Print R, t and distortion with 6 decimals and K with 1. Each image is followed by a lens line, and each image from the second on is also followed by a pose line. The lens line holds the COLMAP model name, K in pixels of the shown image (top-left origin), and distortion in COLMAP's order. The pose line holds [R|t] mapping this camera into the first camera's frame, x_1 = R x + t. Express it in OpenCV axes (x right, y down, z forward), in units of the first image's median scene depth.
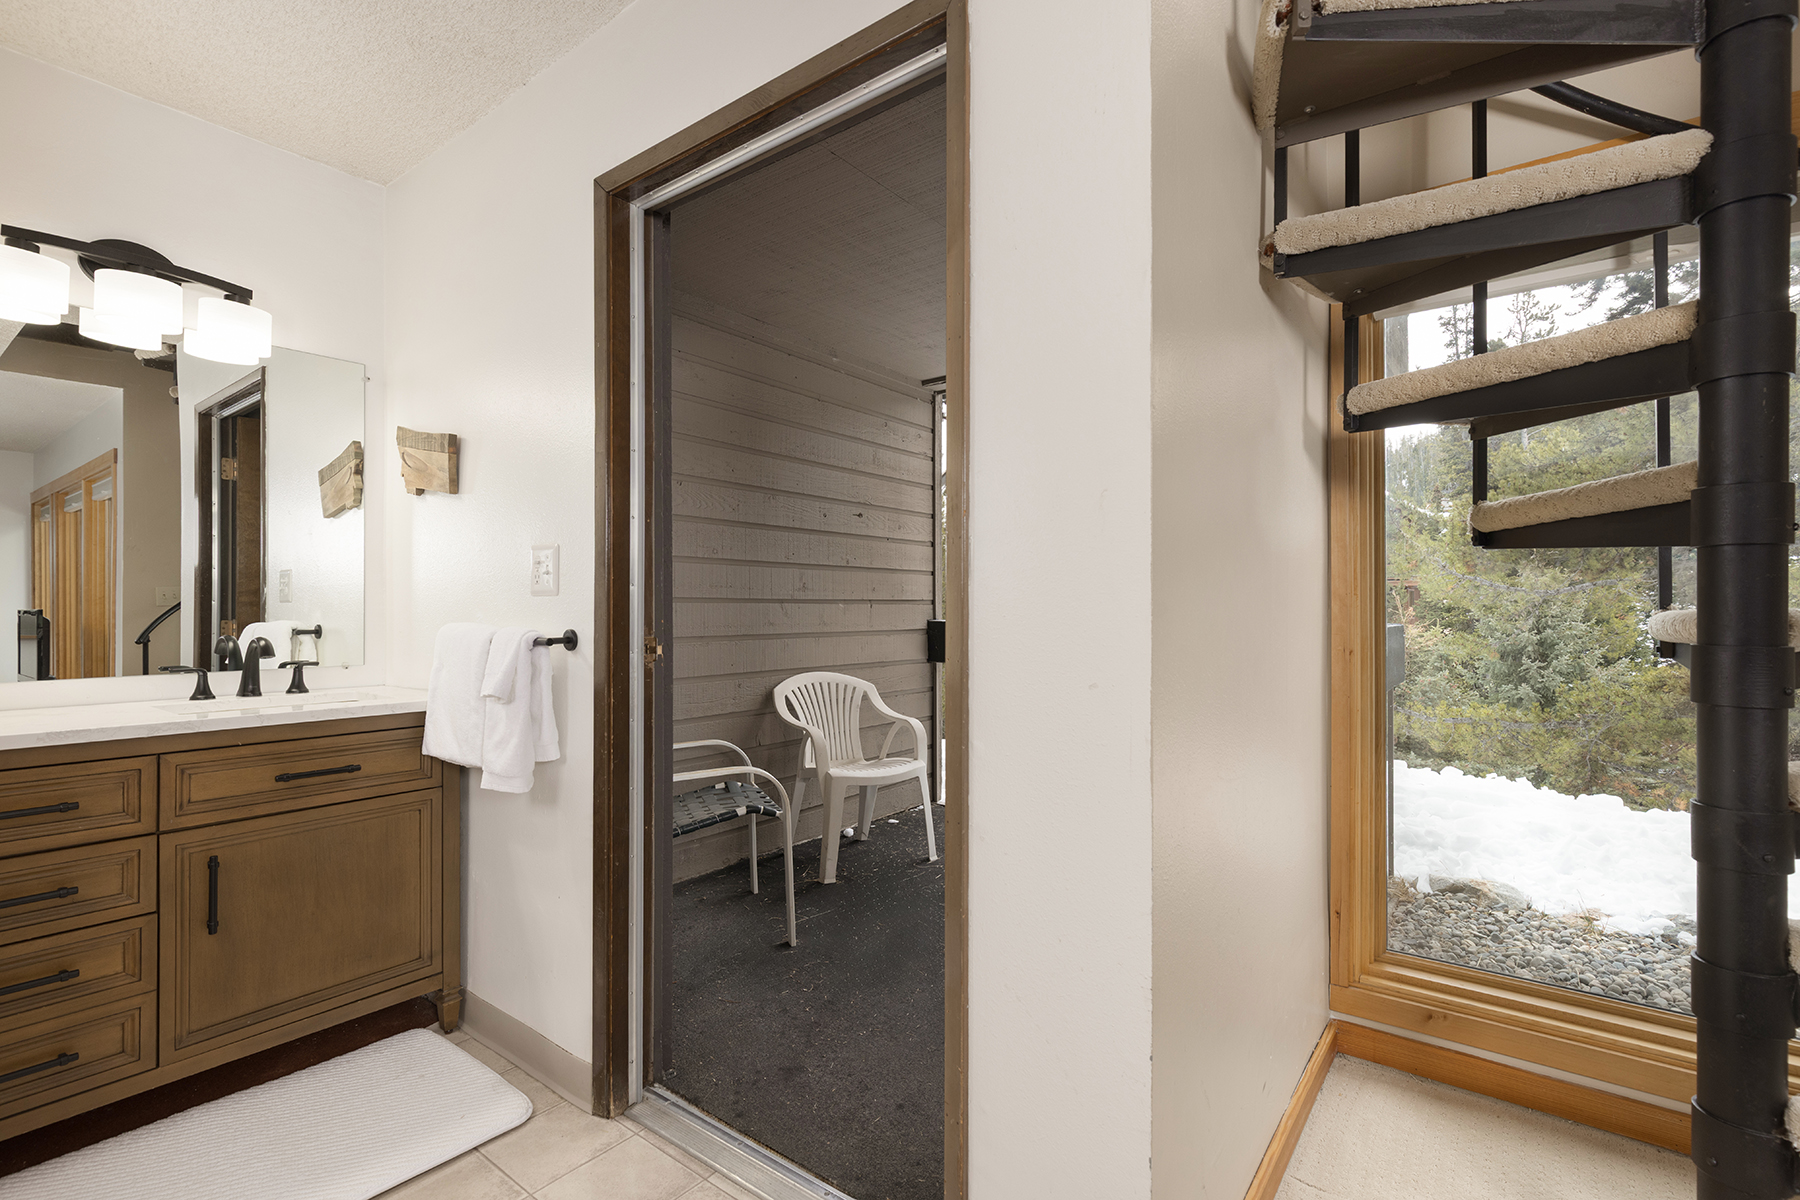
lens RADIAL K [[853.0, 0, 898.1], [0, 853.0, 603.3], [0, 0, 1]] dist [0.008209, -0.001950]
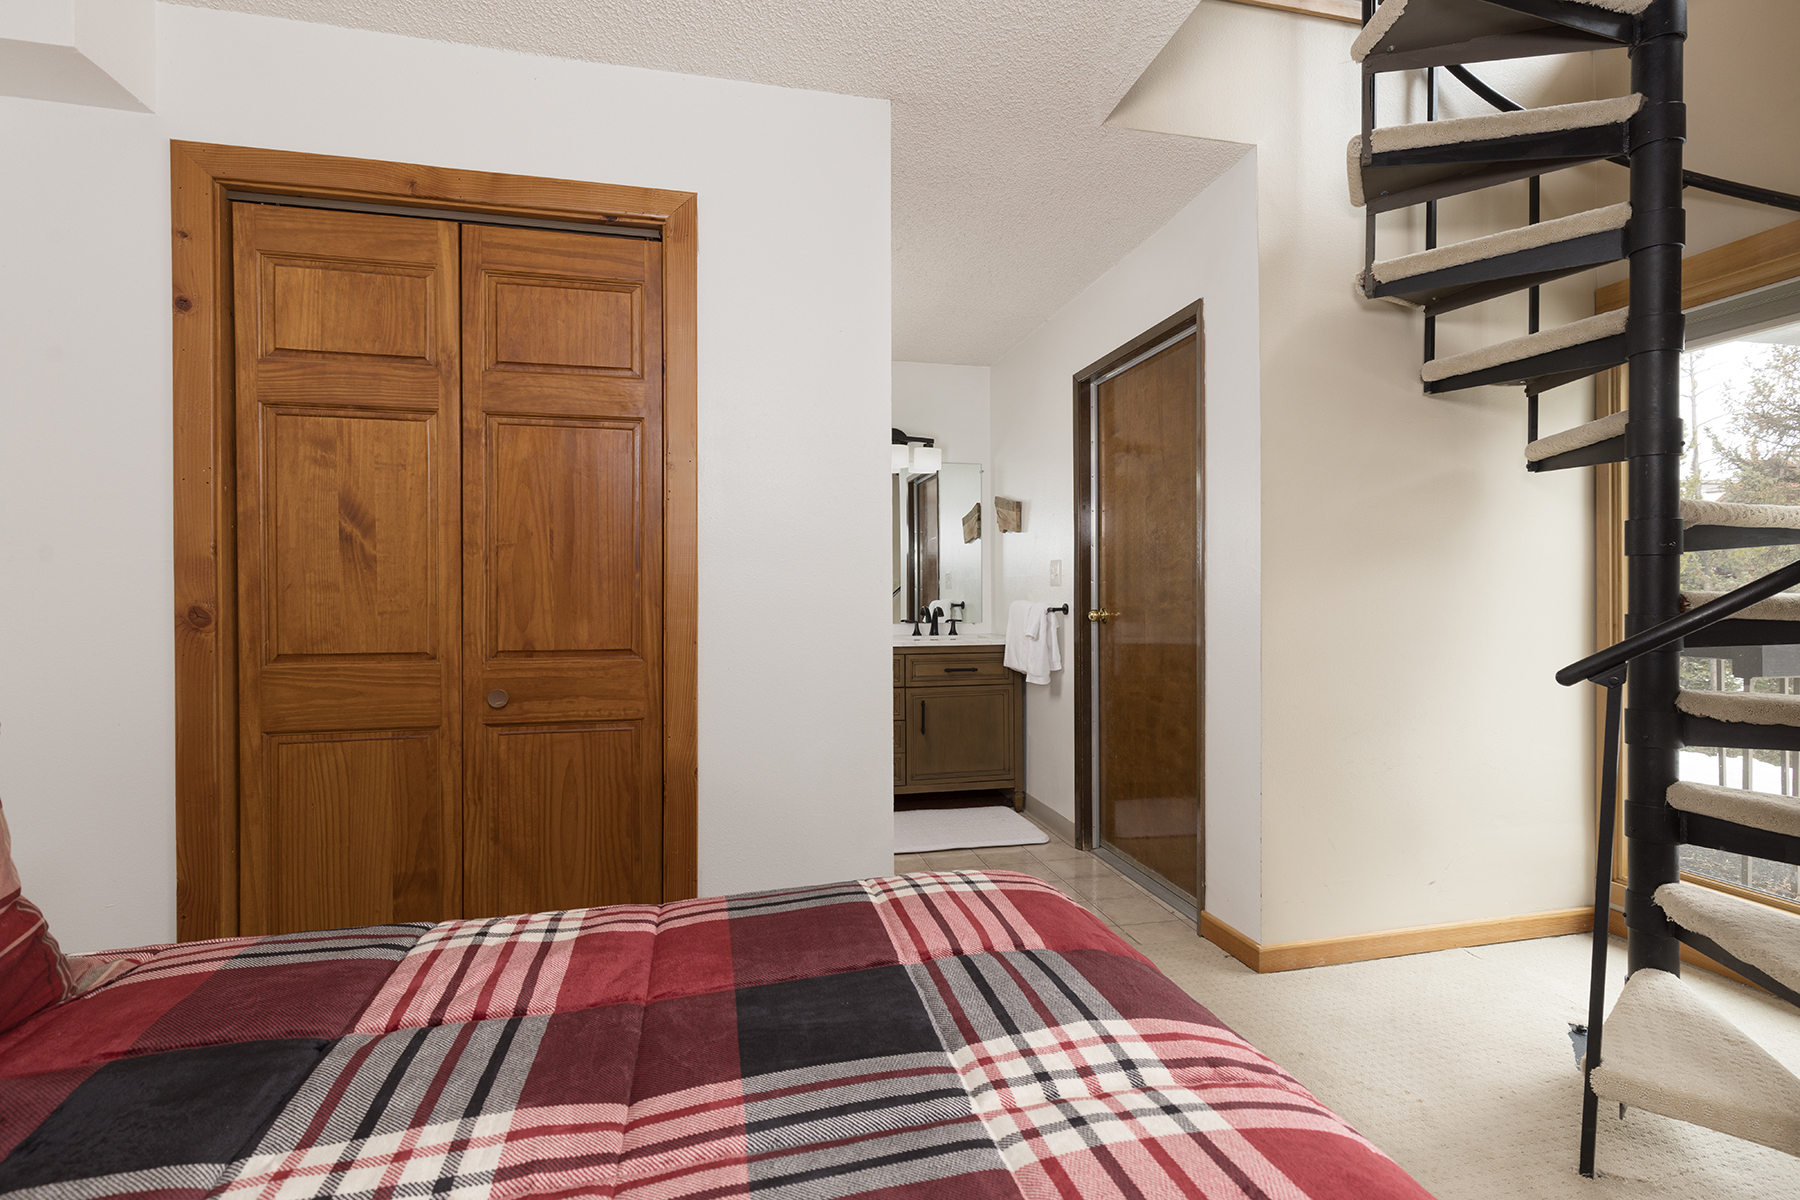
lens RADIAL K [[853.0, 0, 899.6], [0, 853.0, 596.6], [0, 0, 1]] dist [0.008209, -0.001950]
pose [[0.775357, 0.000388, -0.631523, 0.501883], [0.009556, 0.999878, 0.012347, -0.011622], [0.631451, -0.015608, 0.775259, -0.679286]]
